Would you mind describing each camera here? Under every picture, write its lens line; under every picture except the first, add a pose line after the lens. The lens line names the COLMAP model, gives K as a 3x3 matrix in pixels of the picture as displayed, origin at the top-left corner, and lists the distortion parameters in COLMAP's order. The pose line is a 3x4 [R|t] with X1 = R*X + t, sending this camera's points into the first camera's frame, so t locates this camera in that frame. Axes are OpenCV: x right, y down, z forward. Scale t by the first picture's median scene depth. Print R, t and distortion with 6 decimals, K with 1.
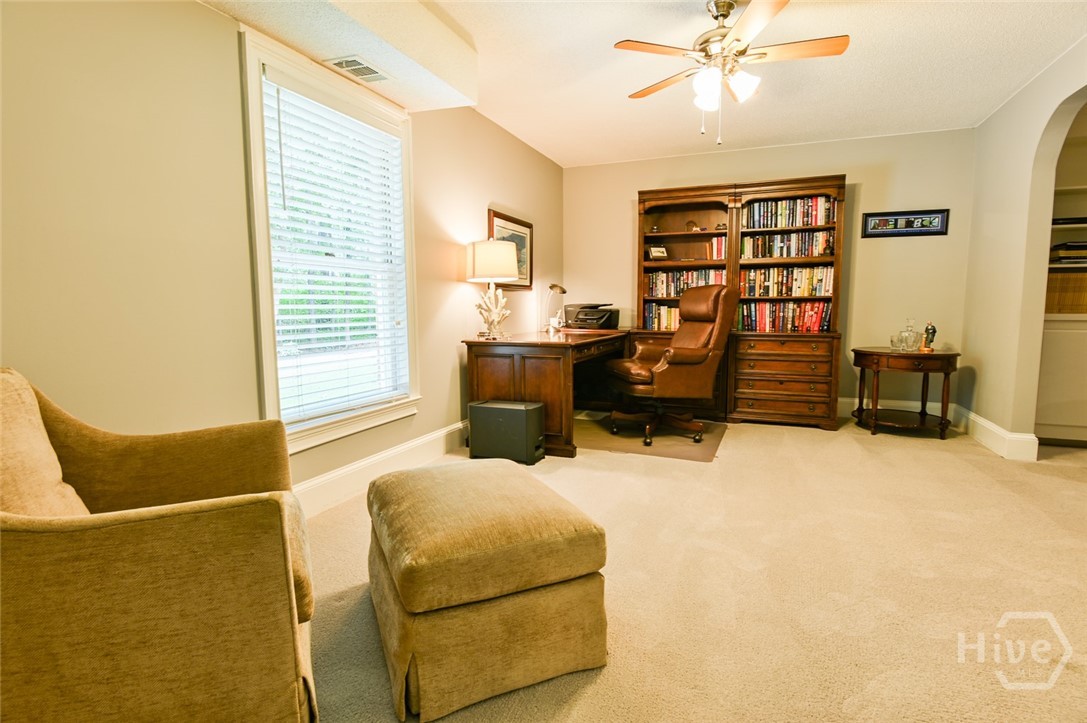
lens RADIAL K [[532.9, 0, 545.4], [0, 532.9, 360.7], [0, 0, 1]] dist [-0.027357, 0.005132]
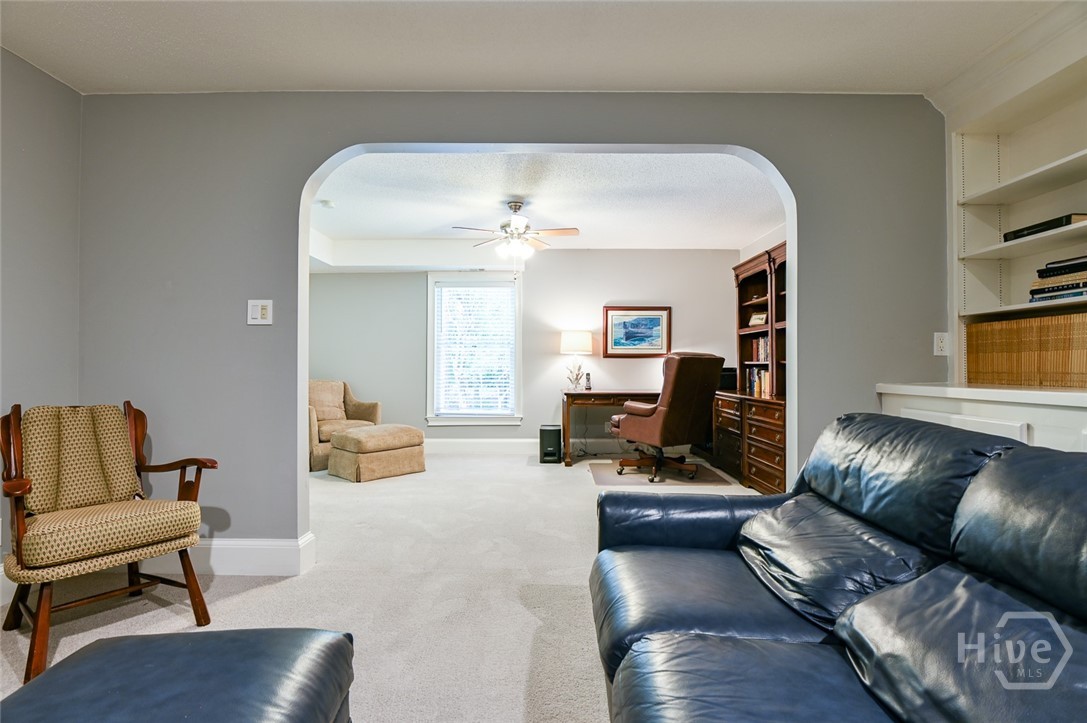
lens RADIAL K [[532.9, 0, 545.4], [0, 532.9, 360.7], [0, 0, 1]] dist [-0.027357, 0.005132]
pose [[0.389946, -0.007775, -0.920805, 1.120449], [-0.095954, 0.994177, -0.049030, -0.035375], [0.915825, 0.107474, 0.386930, 0.247189]]
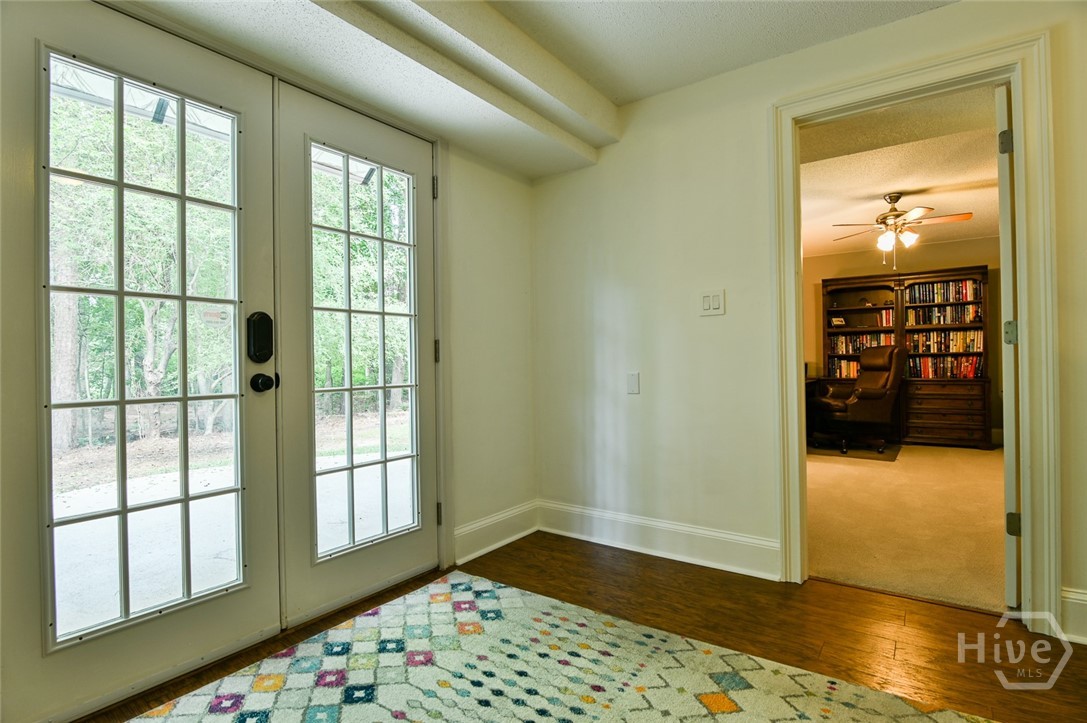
lens RADIAL K [[532.9, 0, 545.4], [0, 532.9, 360.7], [0, 0, 1]] dist [-0.027357, 0.005132]
pose [[0.972187, -0.009085, -0.234030, -0.227285], [-0.015292, 0.994653, -0.102137, 0.053756], [0.233707, 0.102875, 0.966849, -0.542164]]
